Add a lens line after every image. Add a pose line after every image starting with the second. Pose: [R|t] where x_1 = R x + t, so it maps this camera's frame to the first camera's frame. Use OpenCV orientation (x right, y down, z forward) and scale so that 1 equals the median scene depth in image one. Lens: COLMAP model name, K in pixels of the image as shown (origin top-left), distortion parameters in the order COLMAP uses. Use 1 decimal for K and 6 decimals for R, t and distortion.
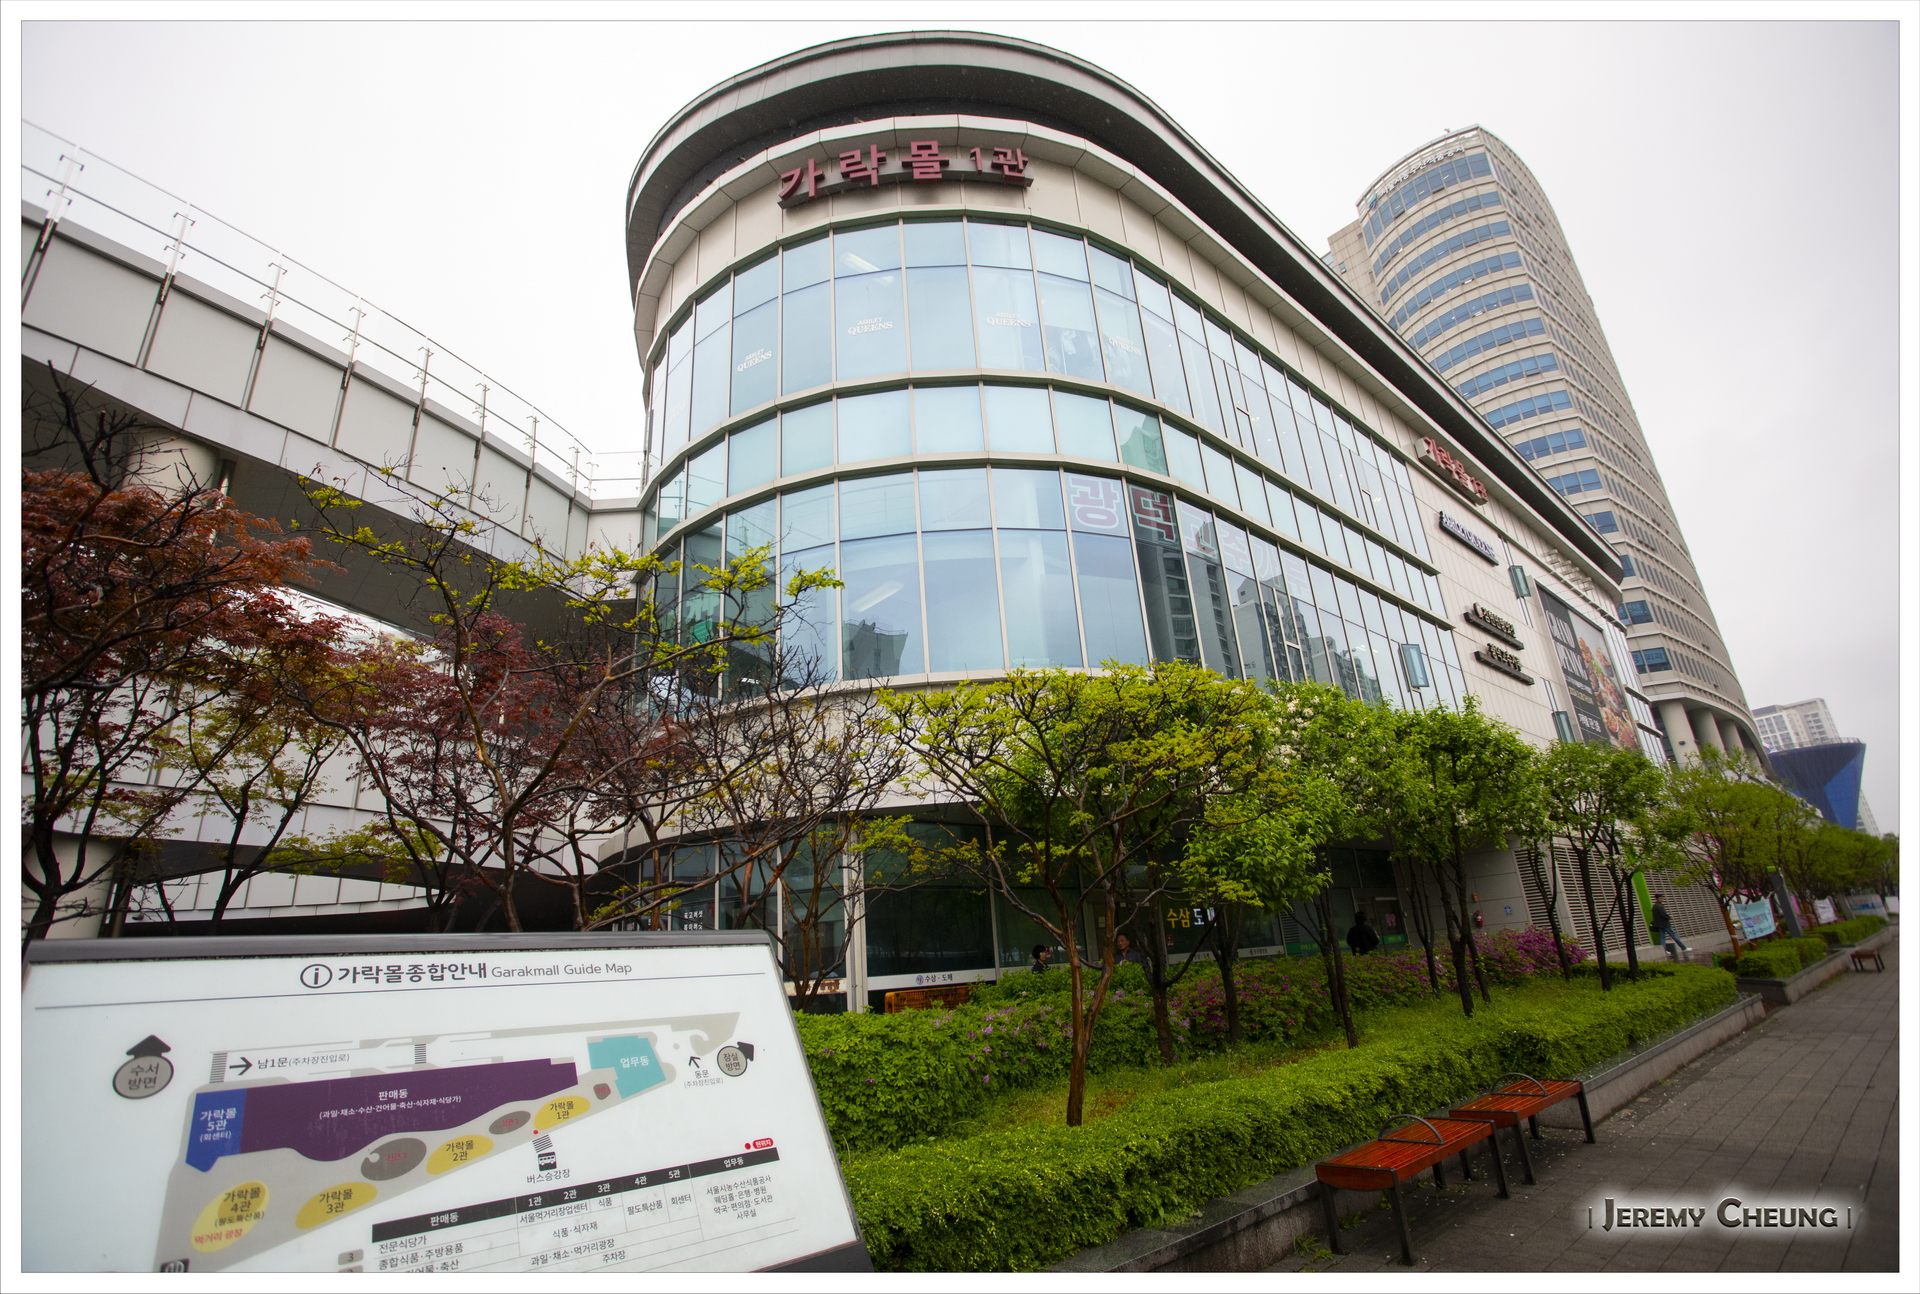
lens RADIAL K [[910.4, 0, 942.4], [0, 910.4, 640.6], [0, 0, 1]] dist [-0.065218, 0.027035]
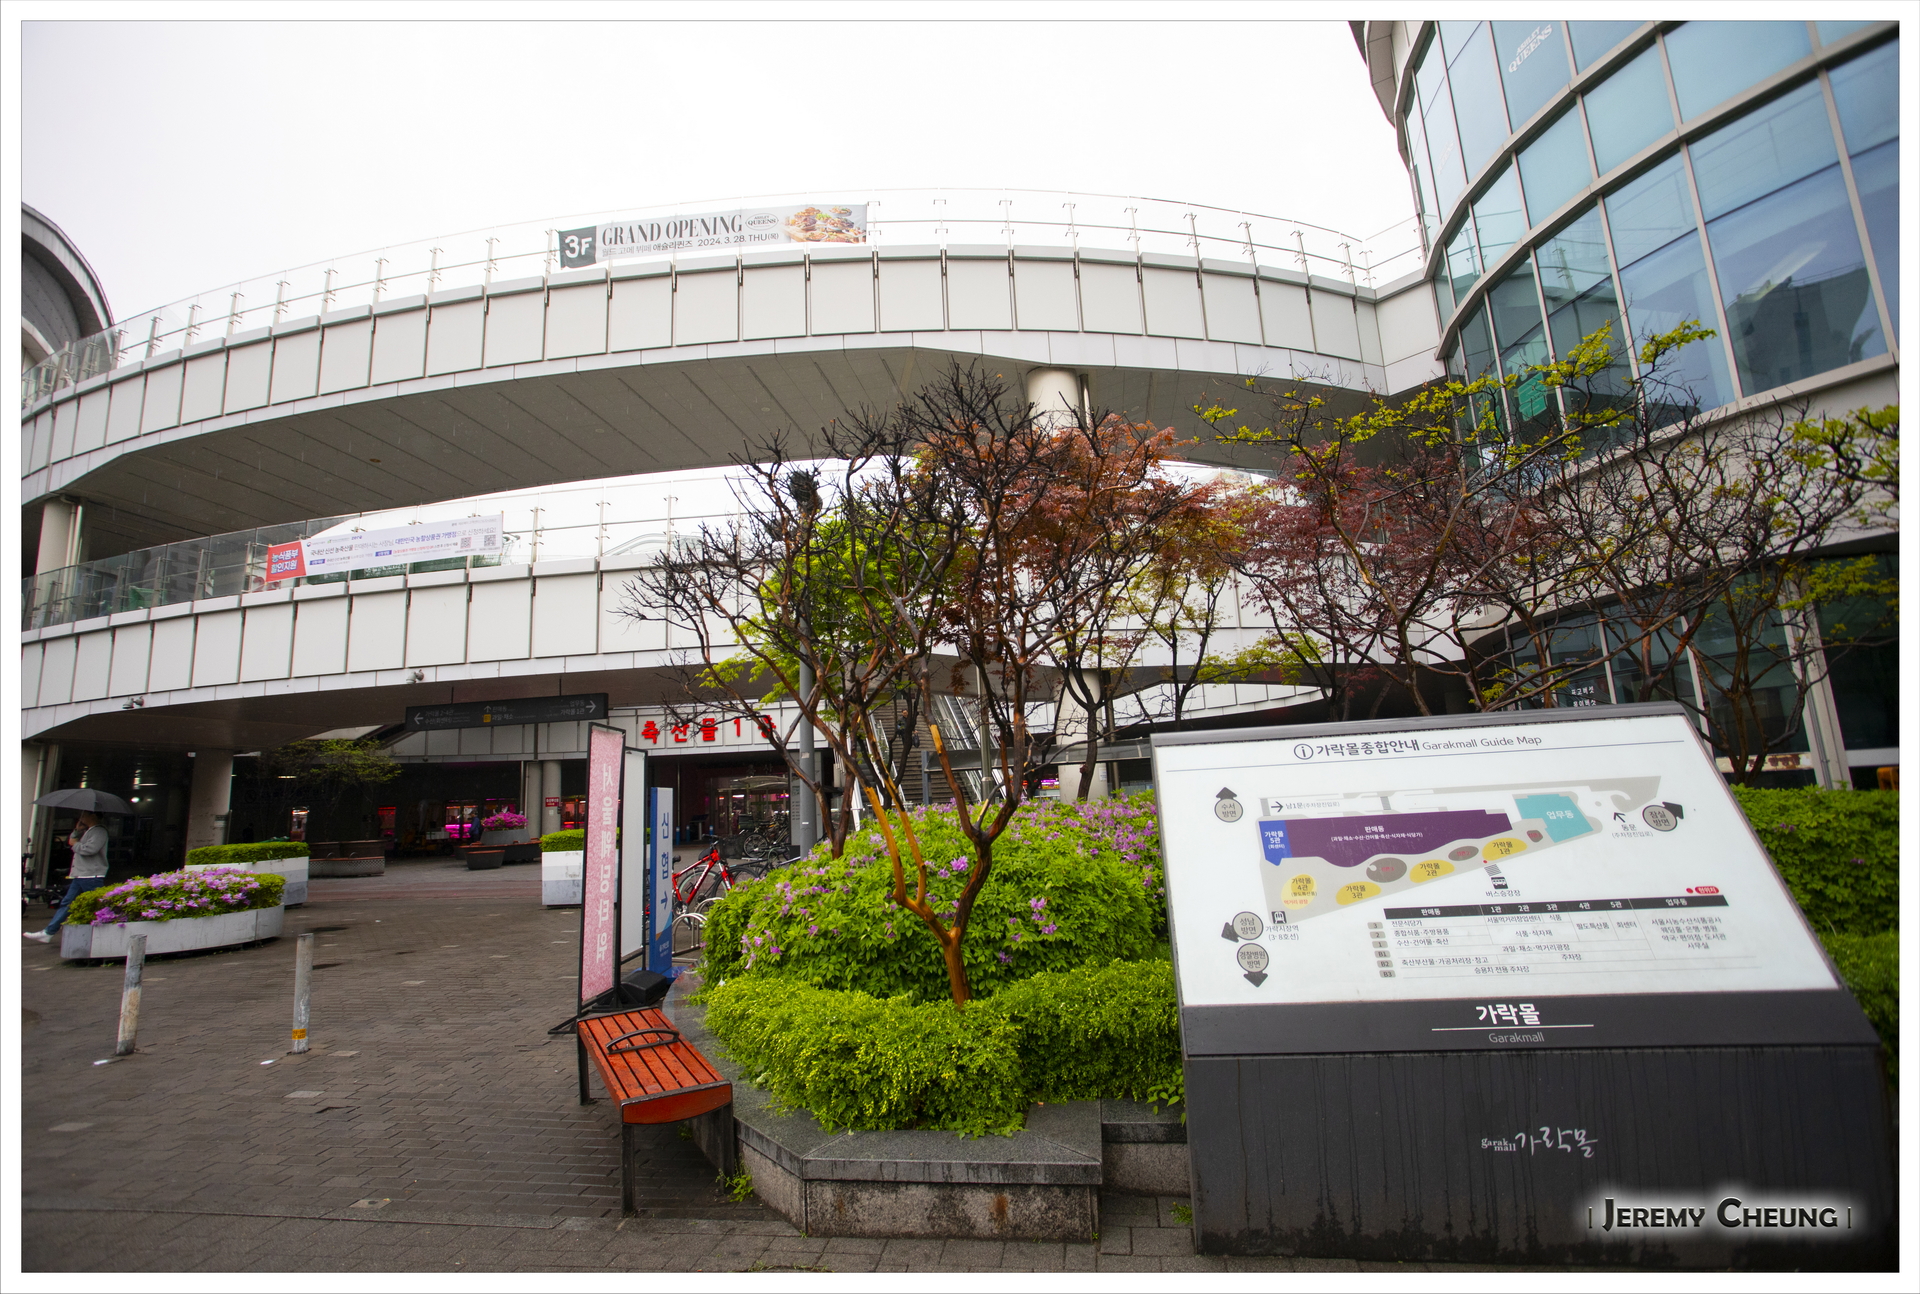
lens RADIAL K [[910.4, 0, 942.4], [0, 910.4, 640.6], [0, 0, 1]] dist [-0.065218, 0.027035]
pose [[0.636094, -0.100782, -0.765001, 0.022826], [0.270563, 0.957618, 0.098814, -0.035314], [0.722620, -0.269836, 0.636403, -0.111992]]
